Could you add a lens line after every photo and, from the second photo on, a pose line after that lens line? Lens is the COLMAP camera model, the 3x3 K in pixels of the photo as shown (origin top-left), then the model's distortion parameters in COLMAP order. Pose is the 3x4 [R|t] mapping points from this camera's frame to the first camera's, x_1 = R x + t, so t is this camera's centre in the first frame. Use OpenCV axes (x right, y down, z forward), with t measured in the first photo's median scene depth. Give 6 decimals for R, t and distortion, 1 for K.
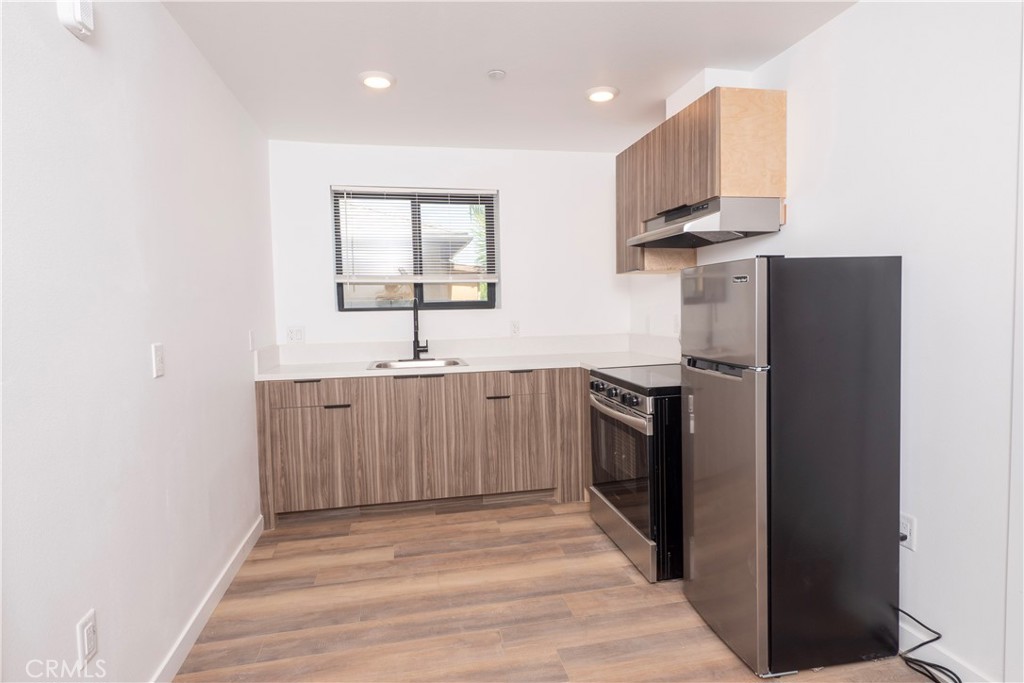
lens RADIAL K [[545.2, 0, 512.0], [0, 545.2, 341.5], [0, 0, 1]] dist [0.001363, 0.000037]
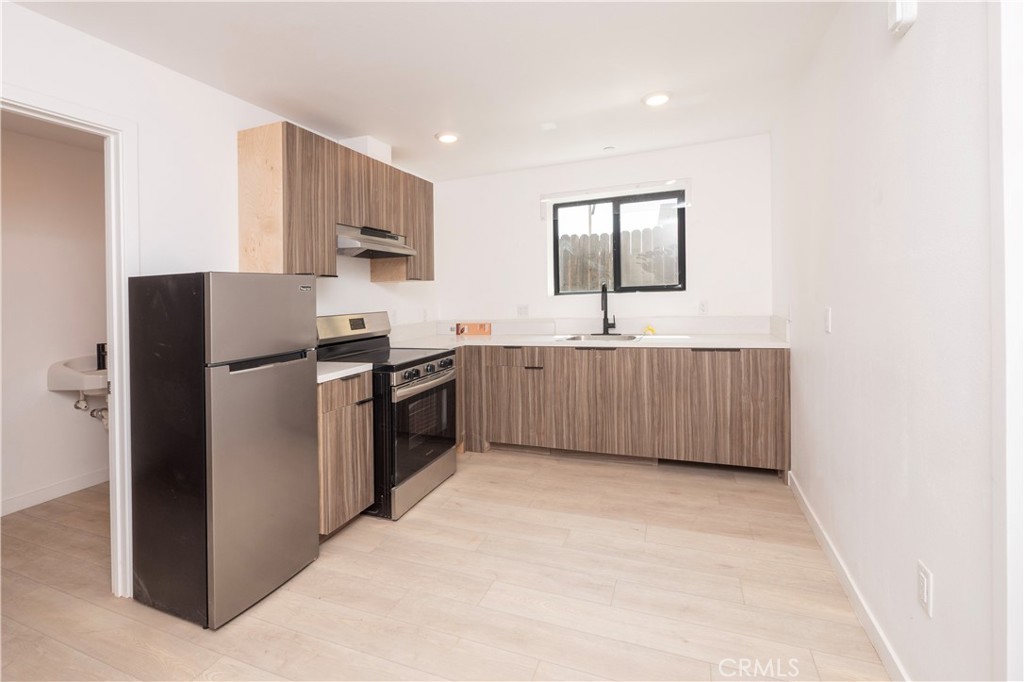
lens RADIAL K [[456.0, 0, 512.1], [0, 456.0, 292.7], [0, 0, 1]] dist [-0.000987, 0.000226]
pose [[0.844897, -0.008616, -0.534859, 0.190153], [-0.019626, 0.998698, -0.047091, -0.006890], [0.534569, 0.050285, 0.843628, 0.038668]]
